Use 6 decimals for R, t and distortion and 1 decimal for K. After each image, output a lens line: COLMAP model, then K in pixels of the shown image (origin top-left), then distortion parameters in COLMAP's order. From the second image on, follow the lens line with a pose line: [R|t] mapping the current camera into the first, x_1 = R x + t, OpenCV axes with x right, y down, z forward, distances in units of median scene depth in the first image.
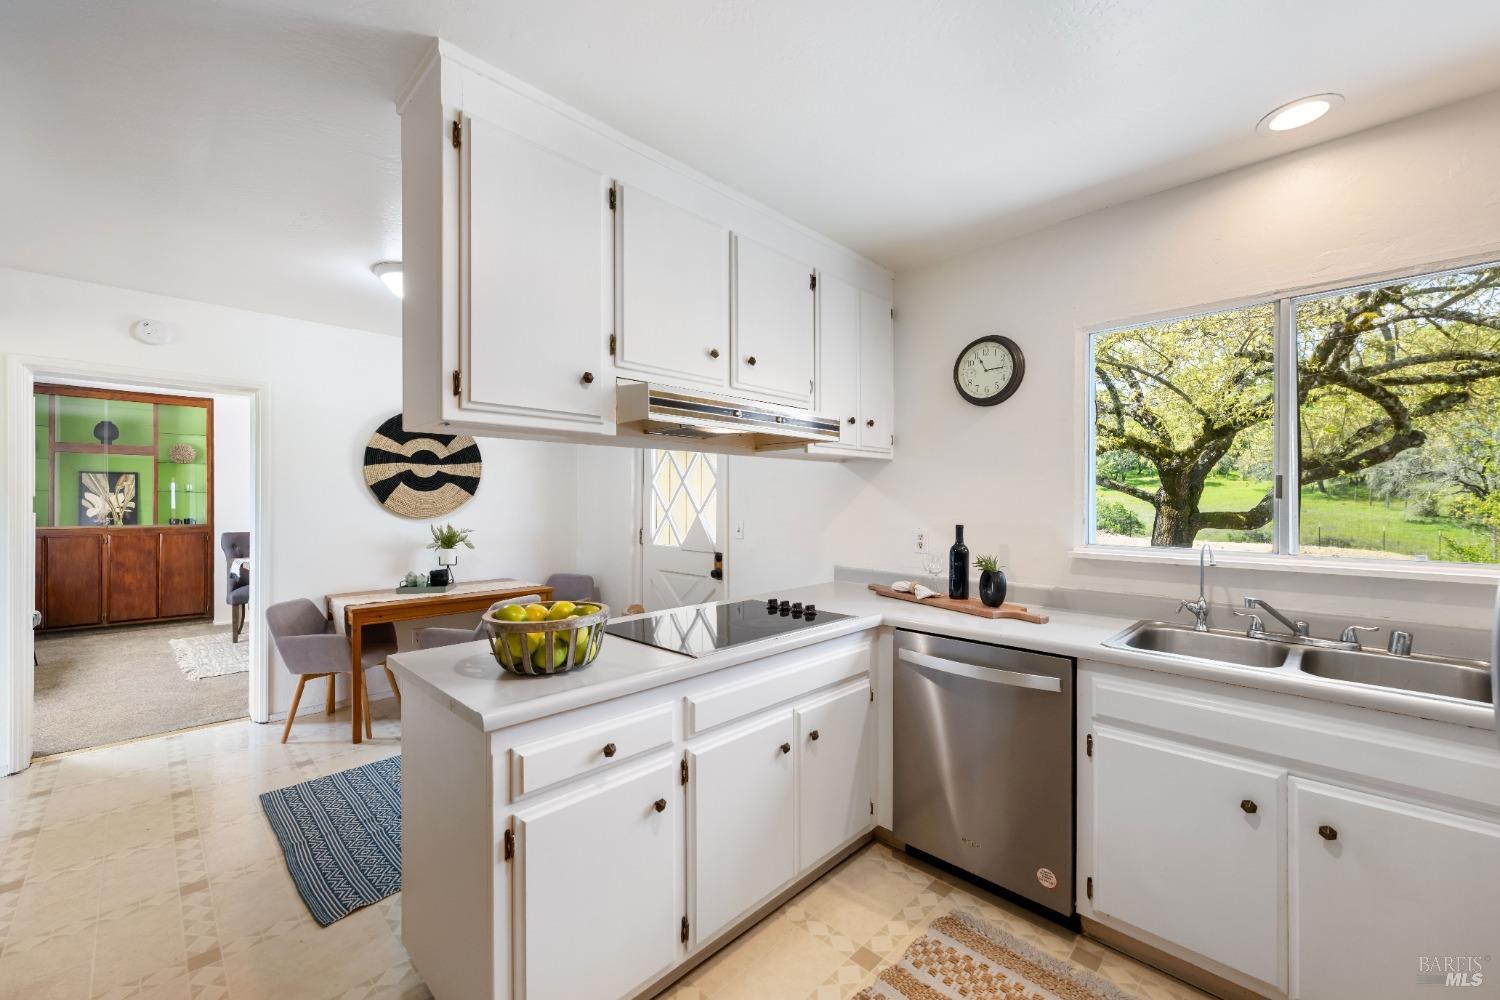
lens RADIAL K [[607.1, 0, 752.1], [0, 607.1, 498.3], [0, 0, 1]] dist [-0.000160, -0.000124]
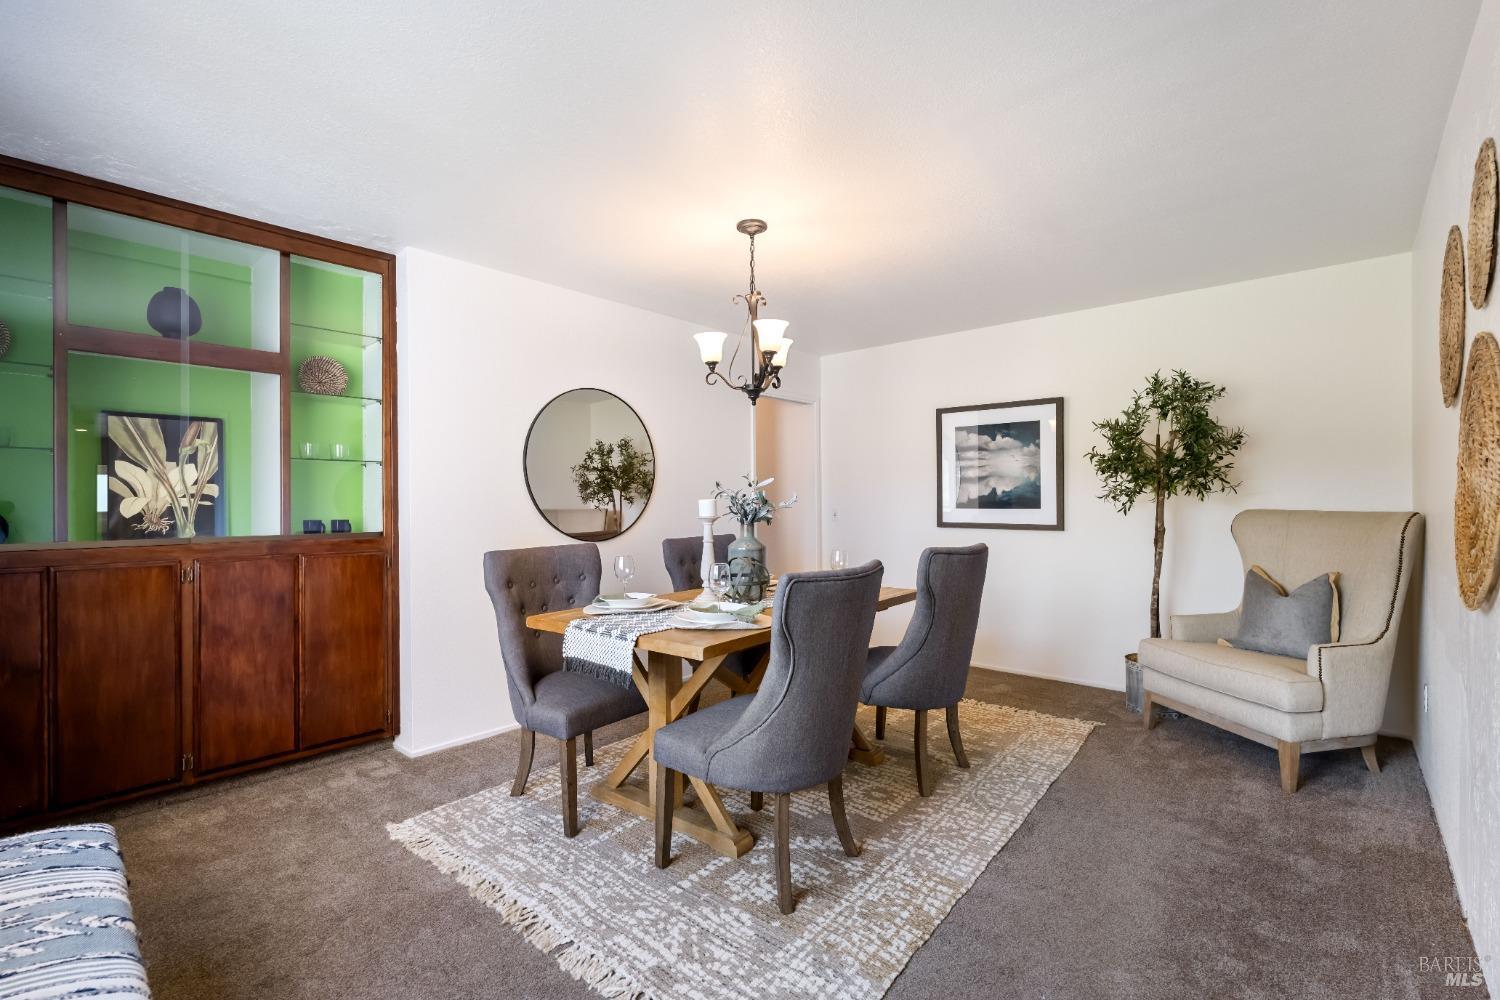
lens RADIAL K [[680.8, 0, 748.0], [0, 680.8, 498.2], [0, 0, 1]] dist [0.002990, 0.000415]
pose [[0.998832, -0.005236, 0.048042, -0.674909], [0.005020, 0.999977, 0.004607, 0.016933], [-0.048065, -0.004361, 0.998835, 0.496385]]
